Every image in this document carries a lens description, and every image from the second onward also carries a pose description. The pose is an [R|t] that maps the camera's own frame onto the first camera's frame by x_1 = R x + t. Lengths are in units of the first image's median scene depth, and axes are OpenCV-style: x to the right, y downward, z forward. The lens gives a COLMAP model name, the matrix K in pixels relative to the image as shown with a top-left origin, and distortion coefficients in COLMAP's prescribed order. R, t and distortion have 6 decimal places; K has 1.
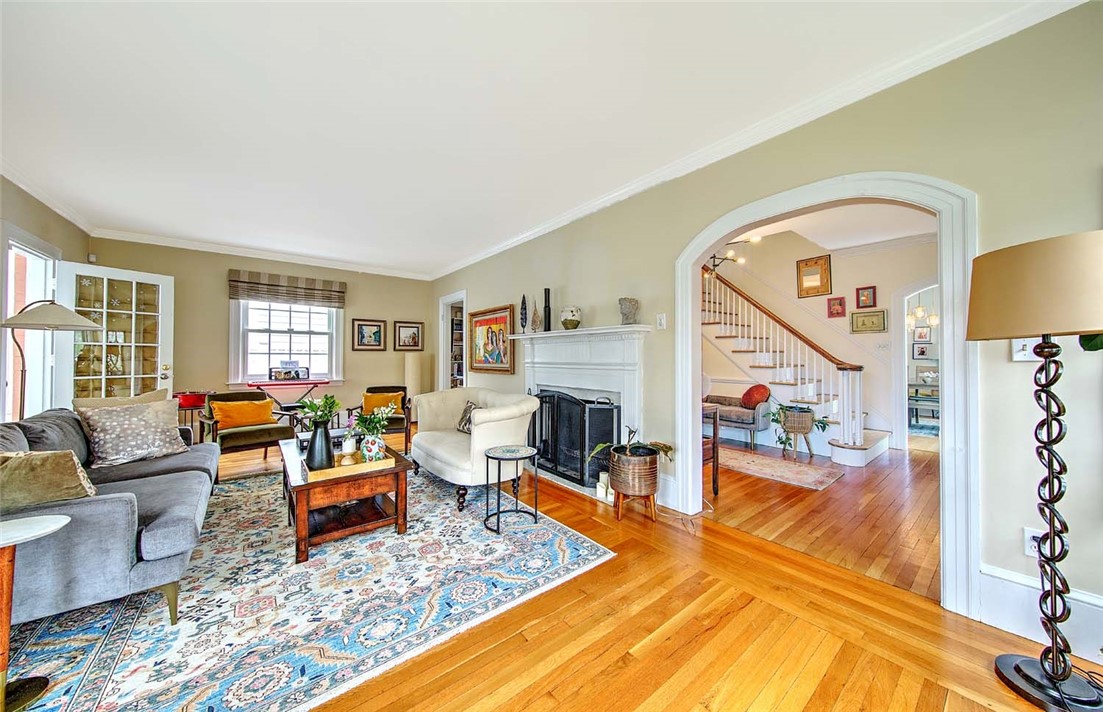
lens RADIAL K [[368.6, 0, 548.8], [0, 368.6, 355.3], [0, 0, 1]] dist [-0.000470, -0.000015]
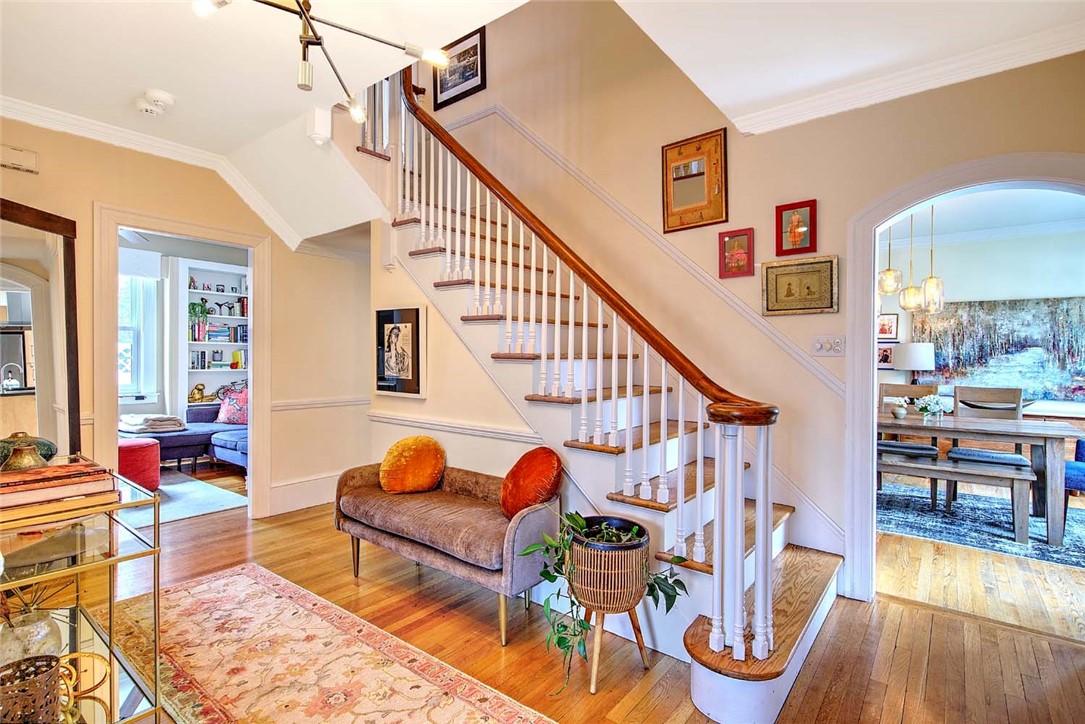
lens RADIAL K [[510.4, 0, 545.5], [0, 510.4, 360.3], [0, 0, 1]] dist [0.000179, -0.001076]
pose [[0.974220, 0.006042, 0.225518, 0.455524], [-0.009889, 0.999824, 0.015934, -0.016366], [-0.225382, -0.017754, 0.974109, 0.499794]]
